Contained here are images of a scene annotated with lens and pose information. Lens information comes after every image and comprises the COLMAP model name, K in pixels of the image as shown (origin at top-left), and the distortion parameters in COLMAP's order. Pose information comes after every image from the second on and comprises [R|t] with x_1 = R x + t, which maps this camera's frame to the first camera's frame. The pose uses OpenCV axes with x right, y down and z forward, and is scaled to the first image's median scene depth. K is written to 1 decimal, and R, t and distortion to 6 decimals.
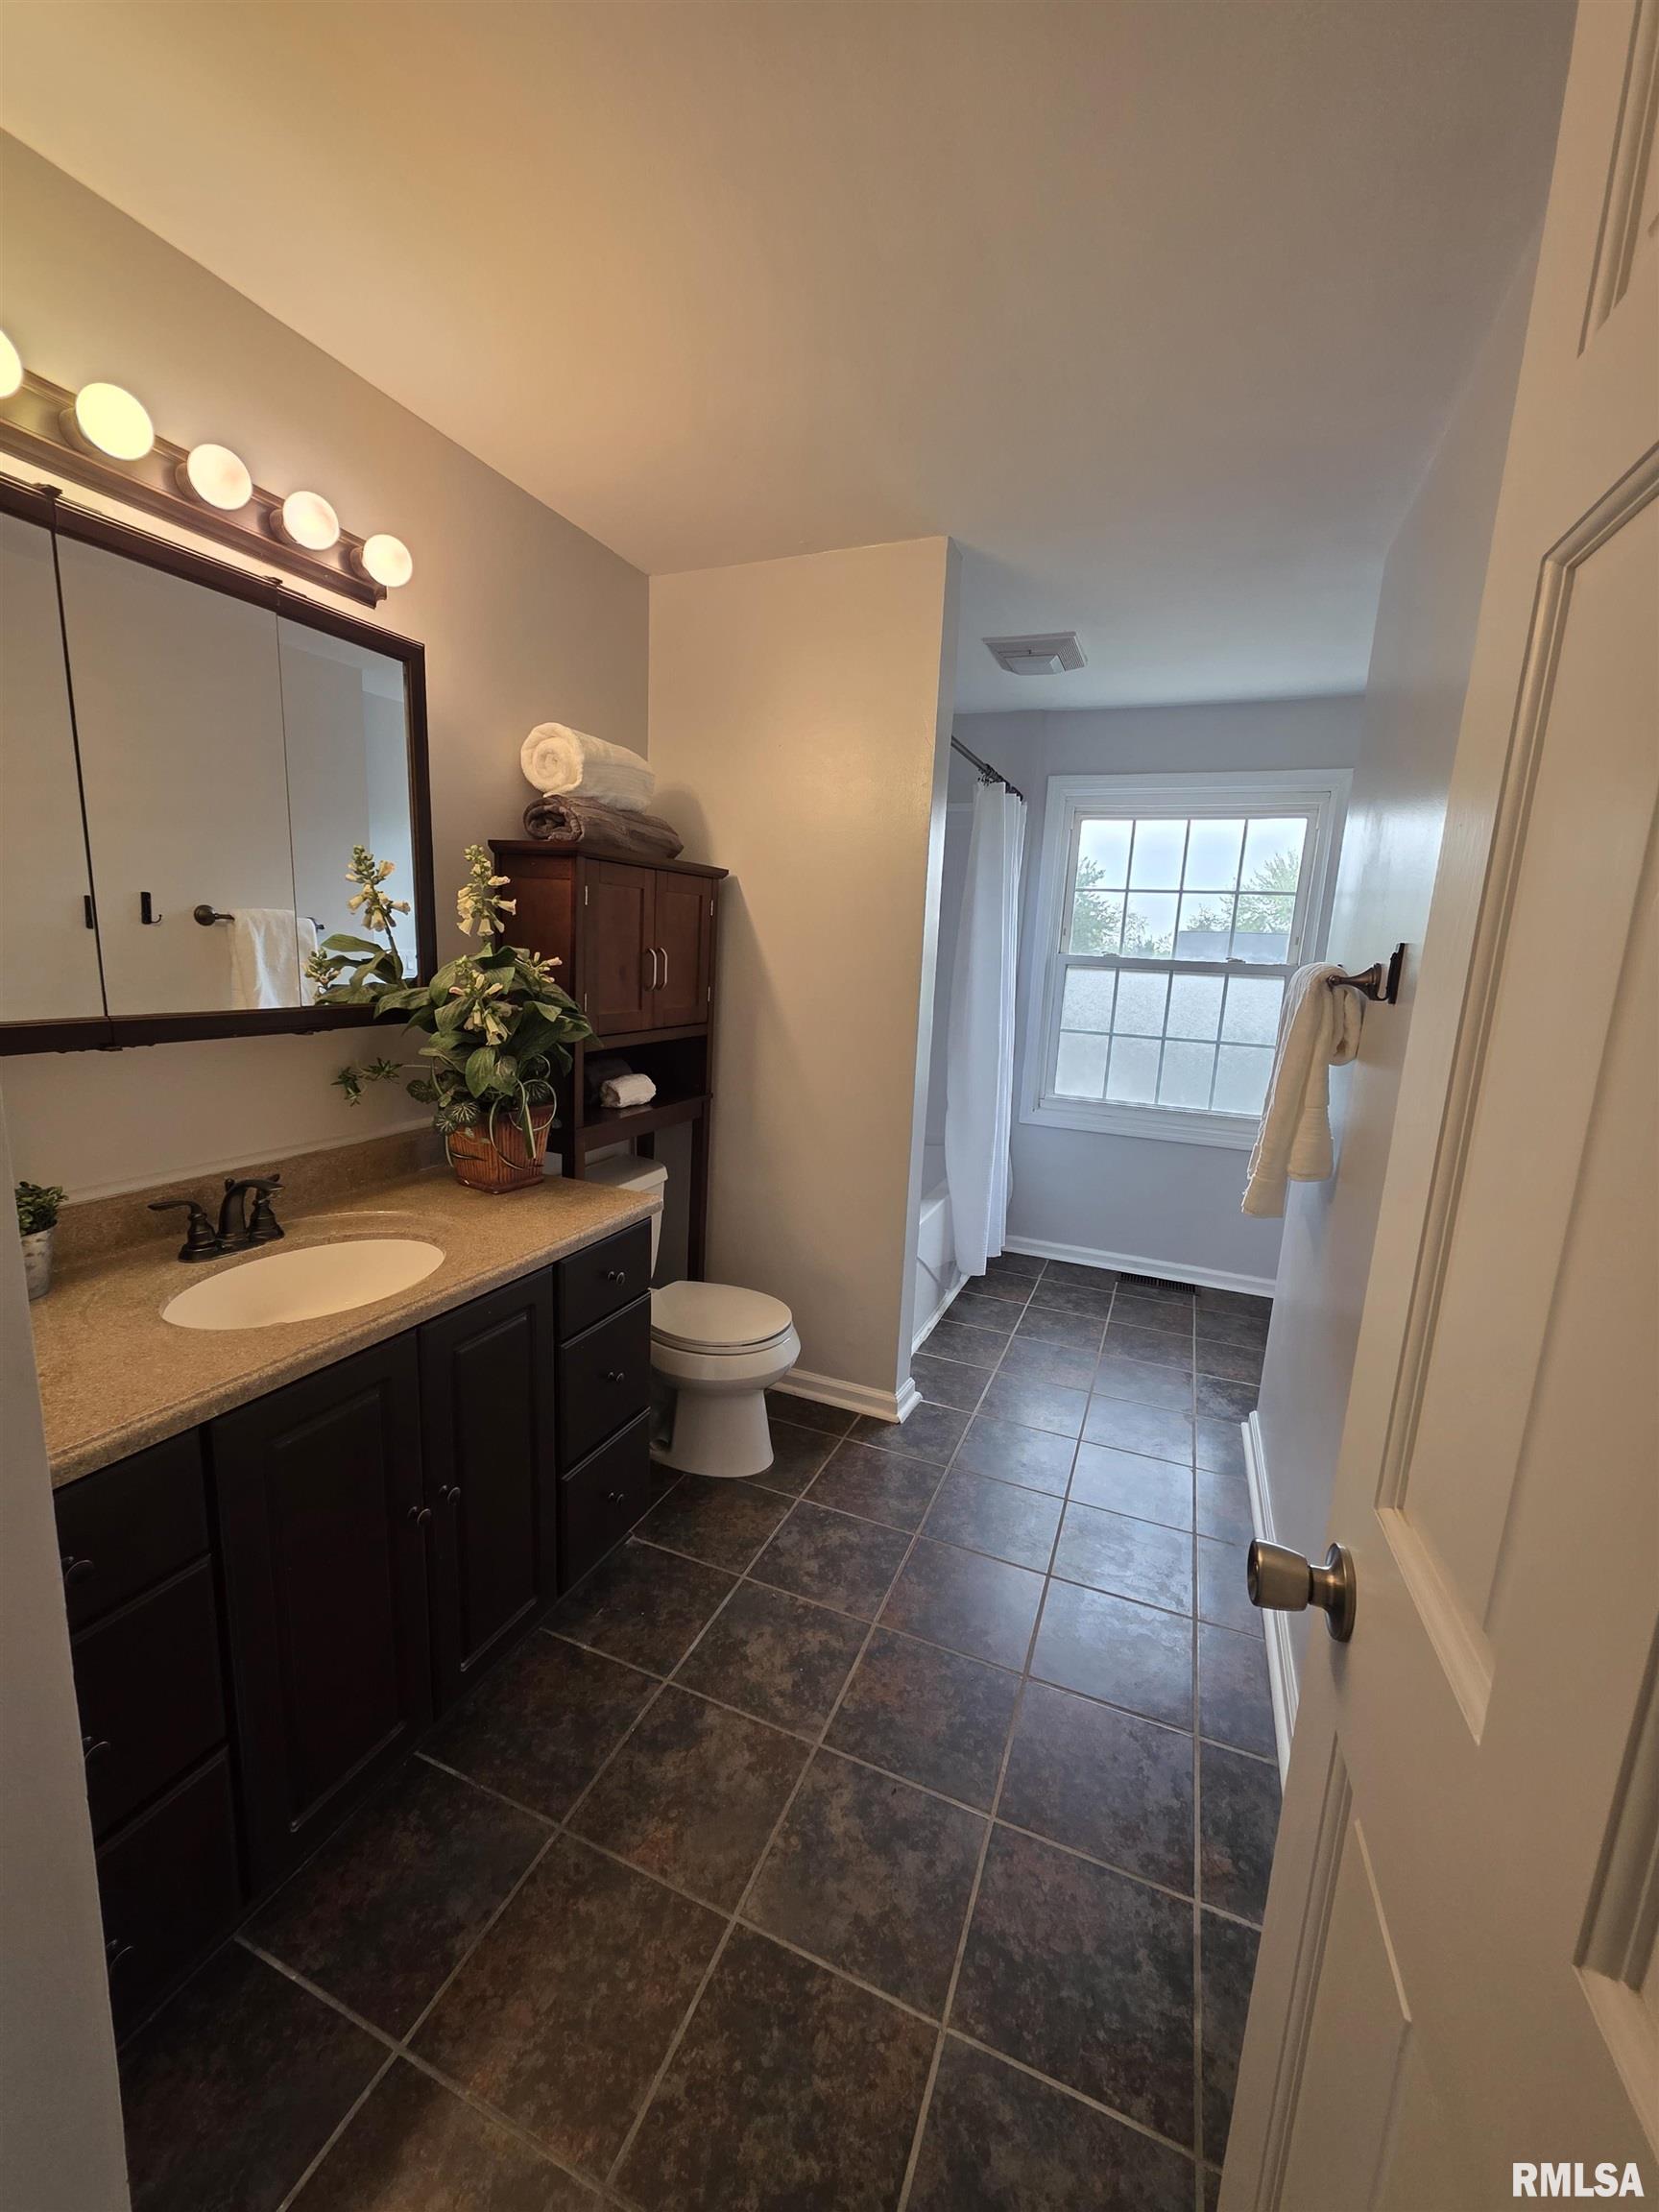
lens RADIAL K [[882.5, 0, 822.0], [0, 882.5, 1105.8], [0, 0, 1]] dist [0.006322, -0.000375]
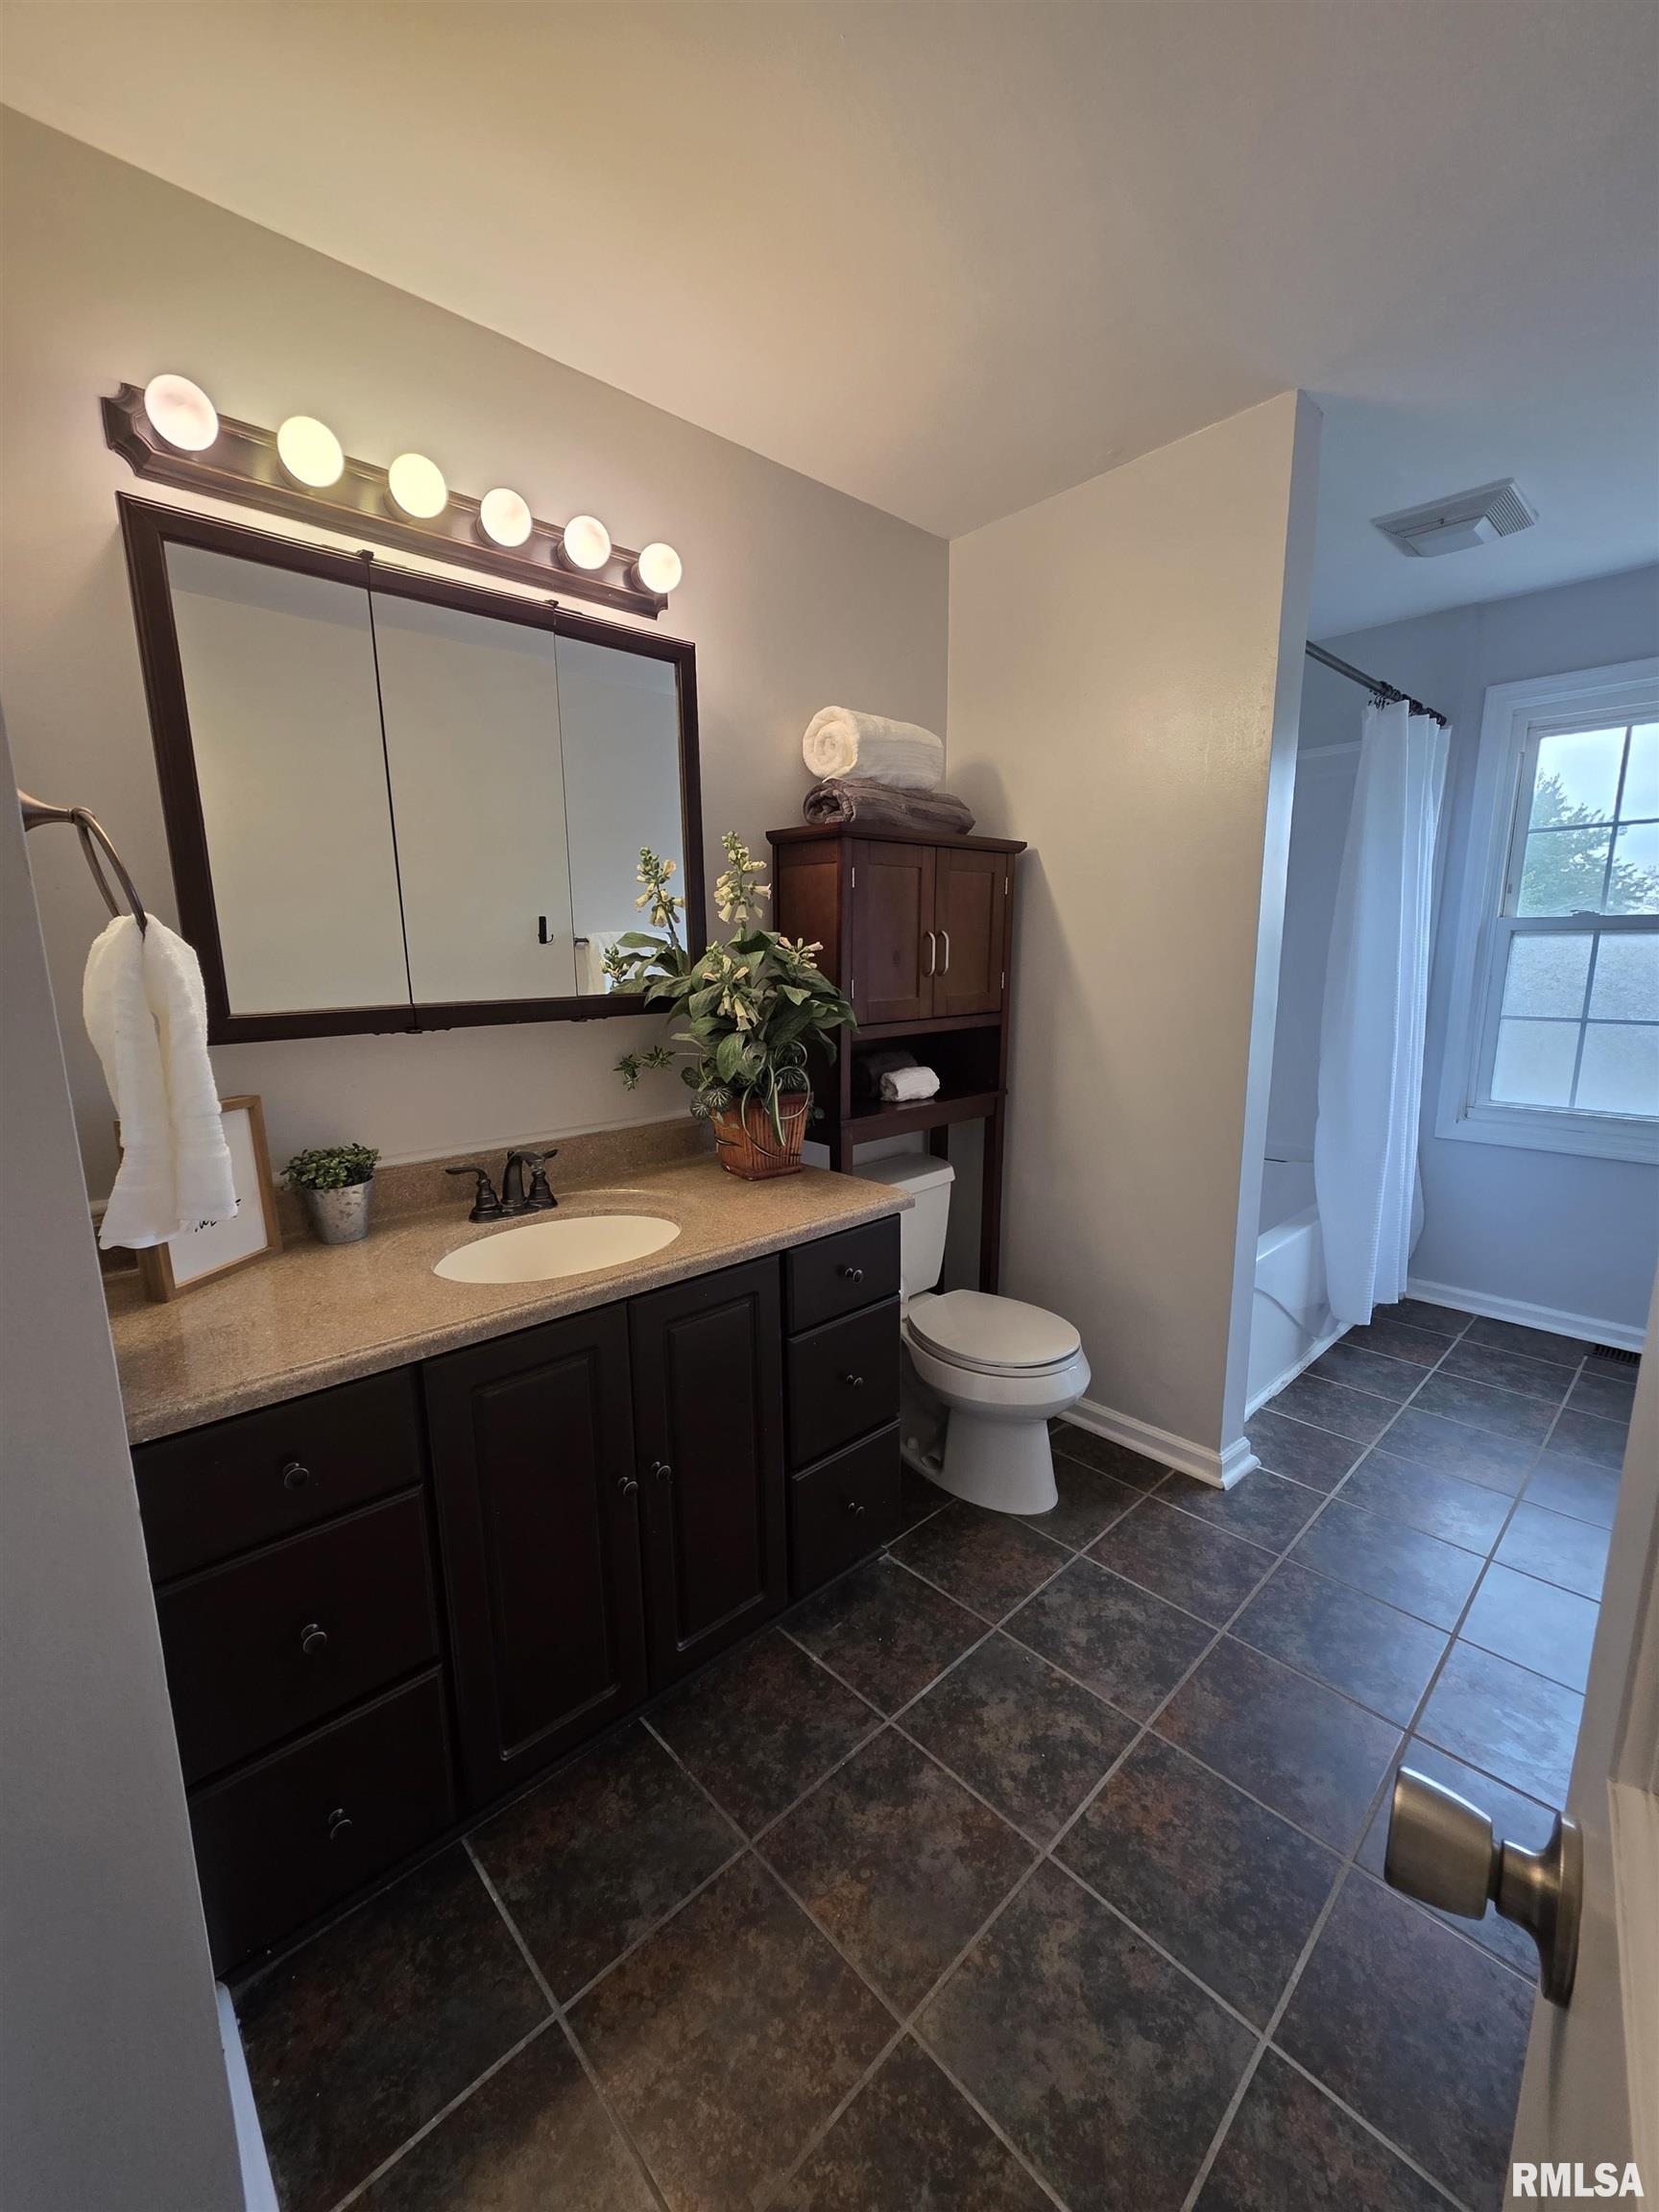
lens RADIAL K [[887.3, 0, 818.0], [0, 887.3, 1113.3], [0, 0, 1]] dist [0.006184, -0.000201]
pose [[0.910048, 0.018632, -0.414084, 0.119749], [-0.021047, 0.999778, -0.001271, 0.024275], [0.413968, 0.009872, 0.910238, 0.121032]]
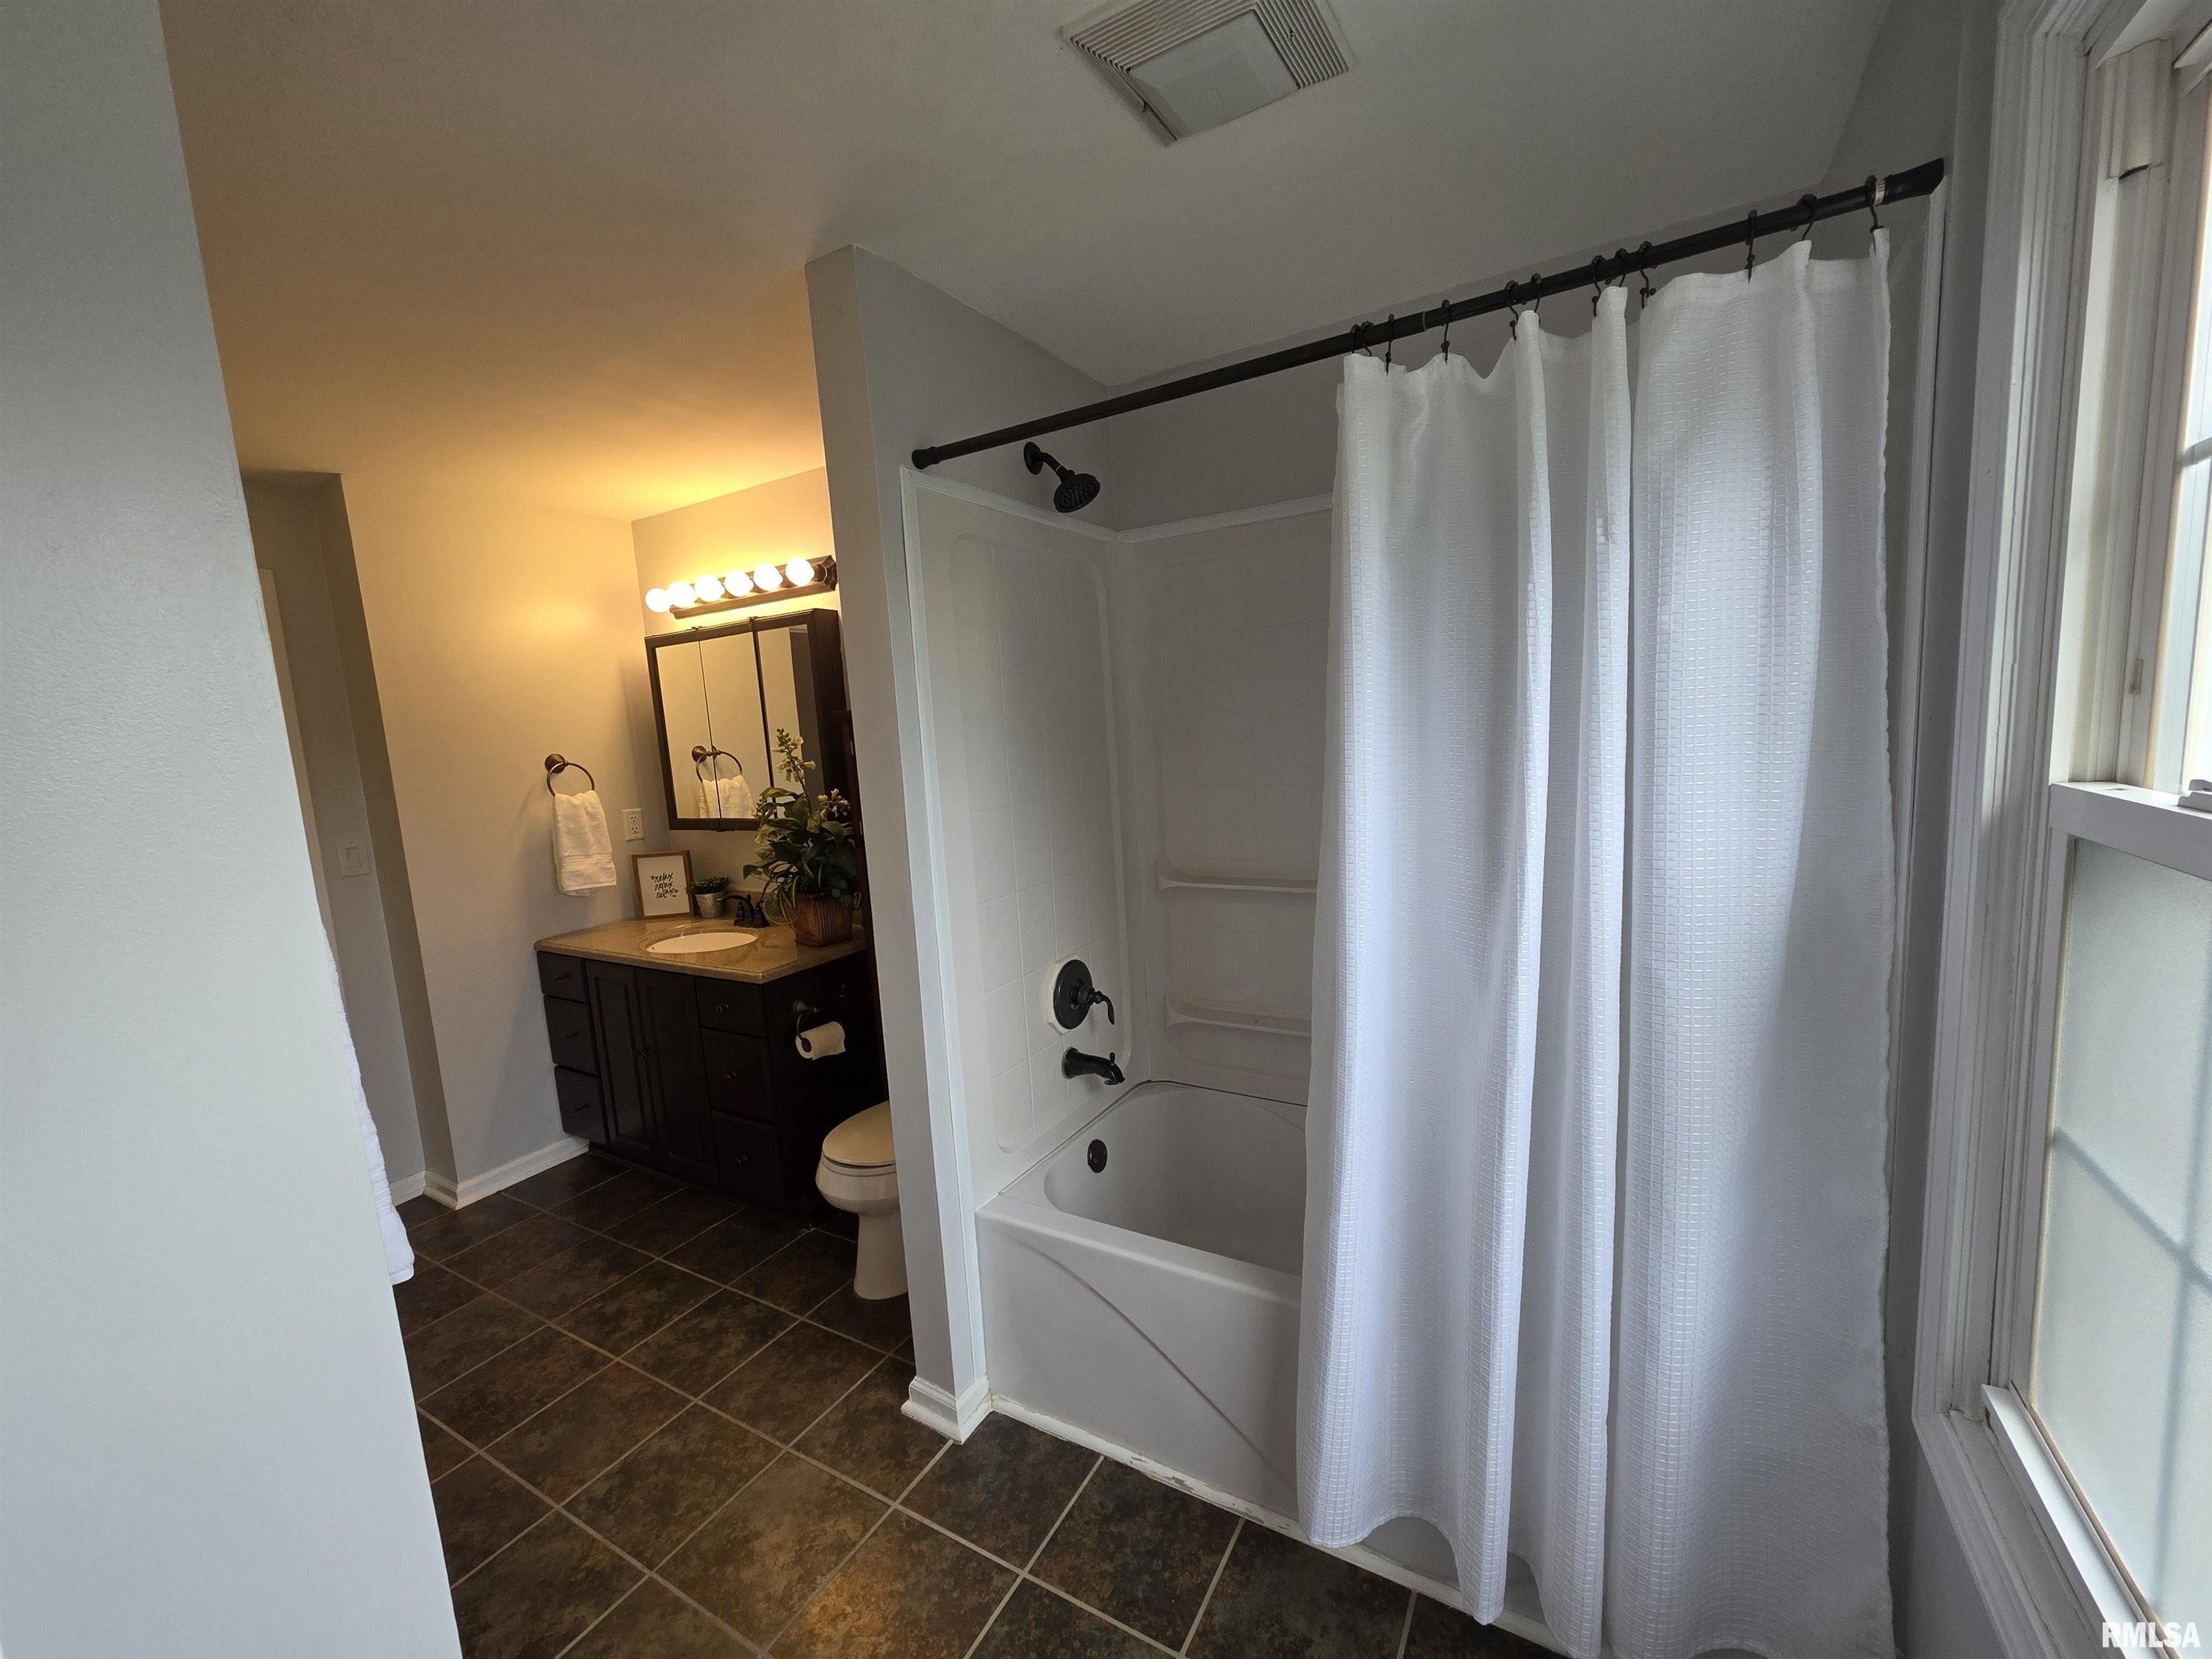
lens RADIAL K [[887.3, 0, 1108.0], [0, 887.3, 837.4], [0, 0, 1]] dist [0.006184, -0.000201]
pose [[-0.135365, 0.093653, -0.986360, 1.145807], [-0.124602, 0.986010, 0.110720, -0.343027], [0.982930, 0.137890, -0.121801, 1.783630]]
